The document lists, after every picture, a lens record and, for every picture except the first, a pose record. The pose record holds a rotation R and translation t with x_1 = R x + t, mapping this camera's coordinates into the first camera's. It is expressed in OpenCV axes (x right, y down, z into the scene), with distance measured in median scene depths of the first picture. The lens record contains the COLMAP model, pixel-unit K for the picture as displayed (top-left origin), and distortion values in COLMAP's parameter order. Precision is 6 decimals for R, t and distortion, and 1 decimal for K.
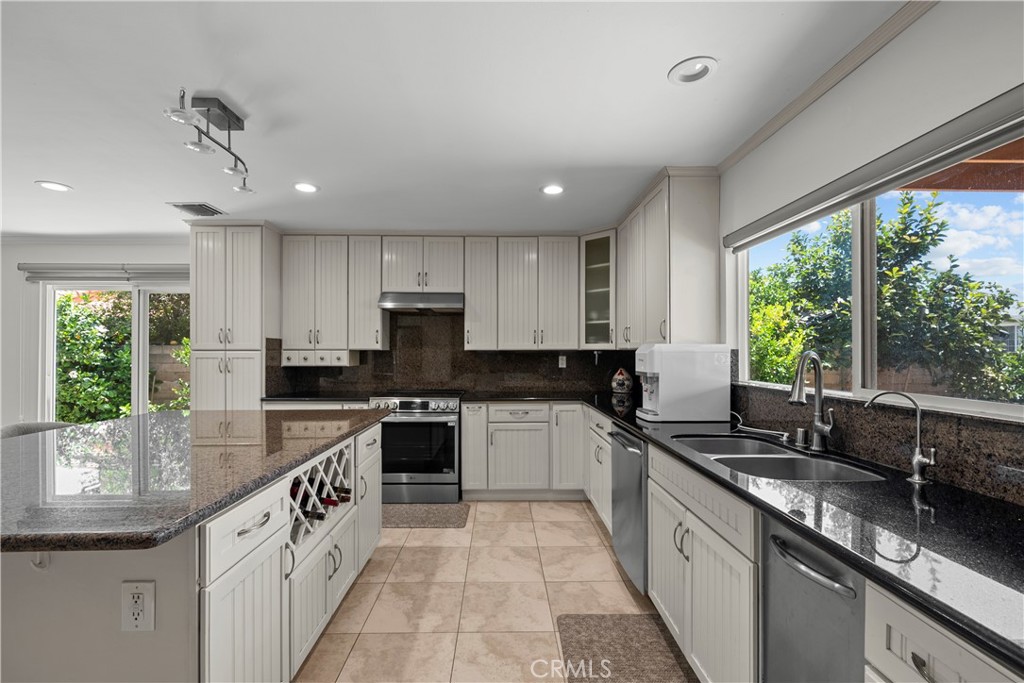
lens RADIAL K [[445.3, 0, 506.9], [0, 445.3, 355.3], [0, 0, 1]] dist [-0.002769, 0.000122]
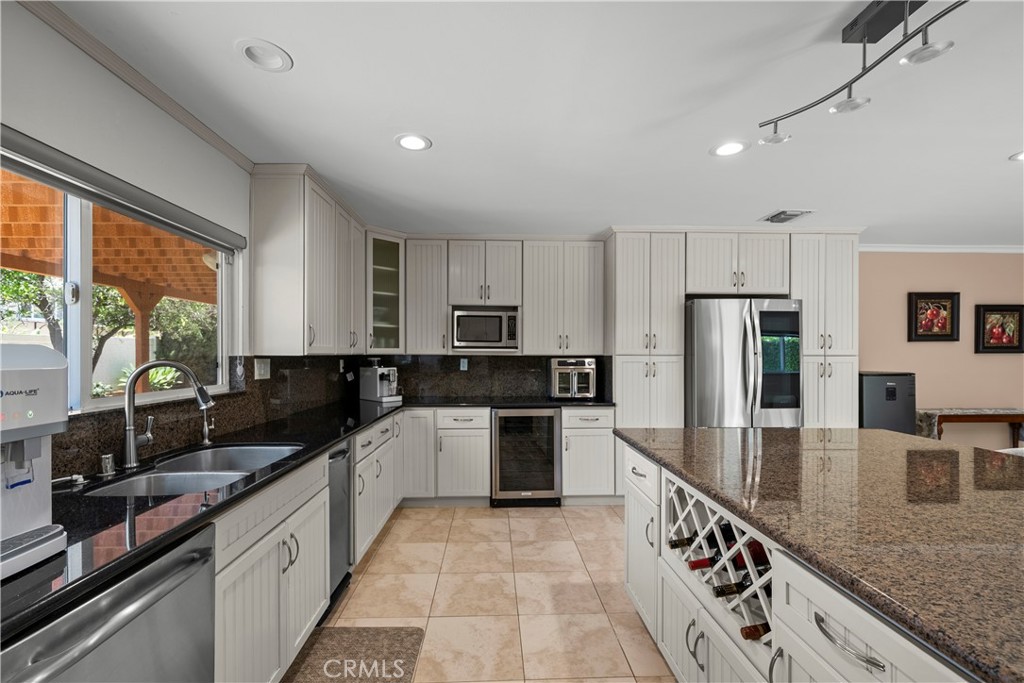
lens RADIAL K [[445.3, 0, 506.9], [0, 445.3, 355.3], [0, 0, 1]] dist [-0.002769, 0.000122]
pose [[-0.999858, -0.002602, -0.016678, -0.038262], [-0.002677, 0.999986, 0.004496, -0.015342], [0.016666, 0.004540, -0.999851, 0.902486]]
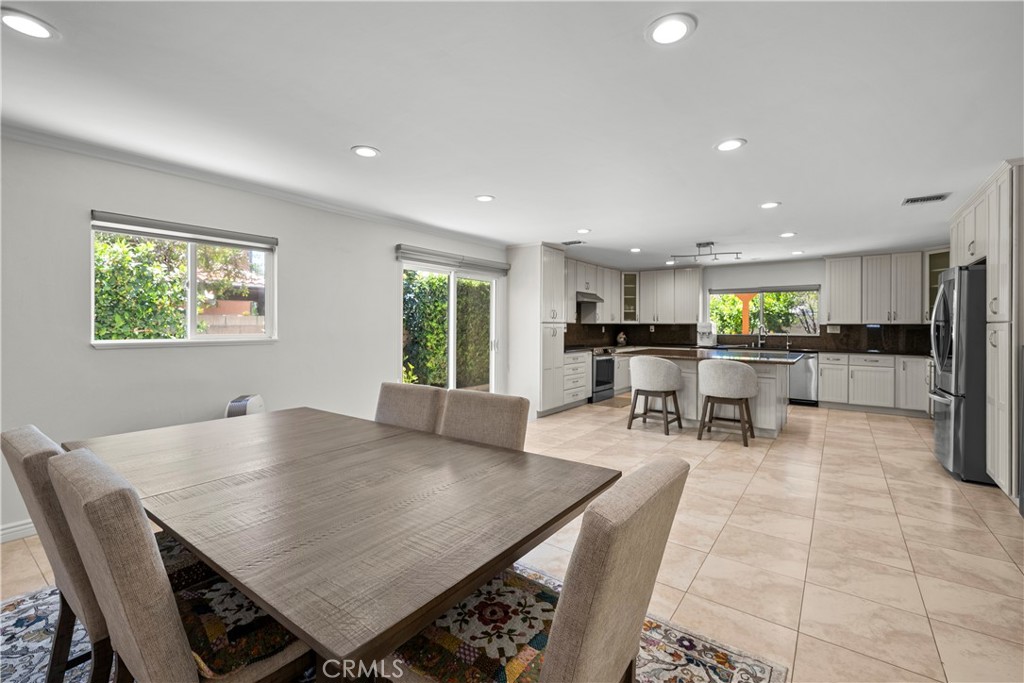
lens RADIAL K [[448.4, 0, 513.2], [0, 448.4, 324.3], [0, 0, 1]] dist [0.000436, 0.000117]
pose [[0.603810, 0.002839, 0.797123, -2.058495], [-0.002043, 0.999996, -0.002014, -0.003700], [-0.797125, -0.000413, 0.603814, 0.111441]]
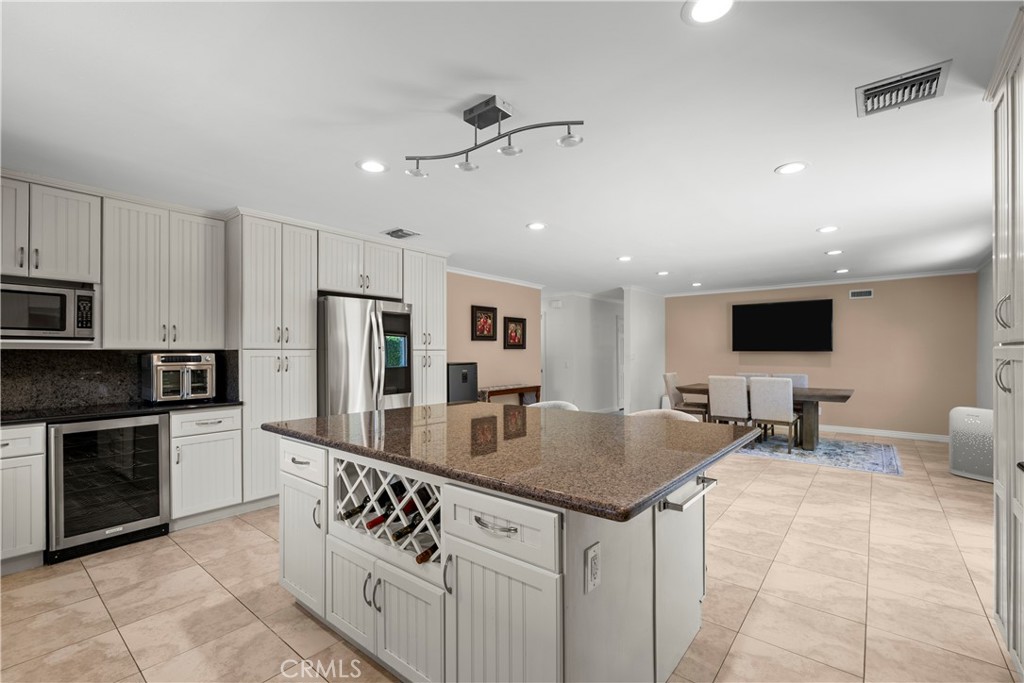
lens RADIAL K [[445.3, 0, 506.9], [0, 445.3, 355.3], [0, 0, 1]] dist [-0.002769, 0.000122]
pose [[-0.651611, 0.004750, -0.758538, 0.042211], [0.000600, 0.999983, 0.005747, -0.003875], [0.758553, 0.003289, -0.651603, 0.913060]]
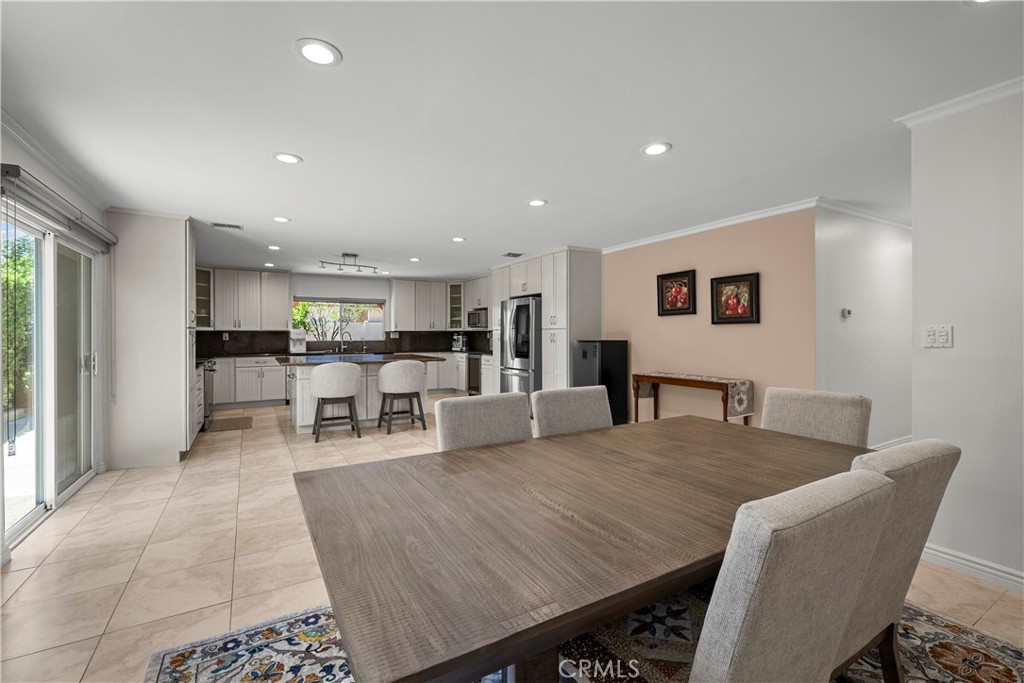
lens RADIAL K [[437.6, 0, 506.3], [0, 437.6, 341.8], [0, 0, 1]] dist [-0.002761, -0.000153]
pose [[-0.493727, -0.015087, 0.869486, -2.106748], [0.003185, 0.999811, 0.019158, 0.004048], [-0.869611, 0.012228, -0.493586, 0.847687]]
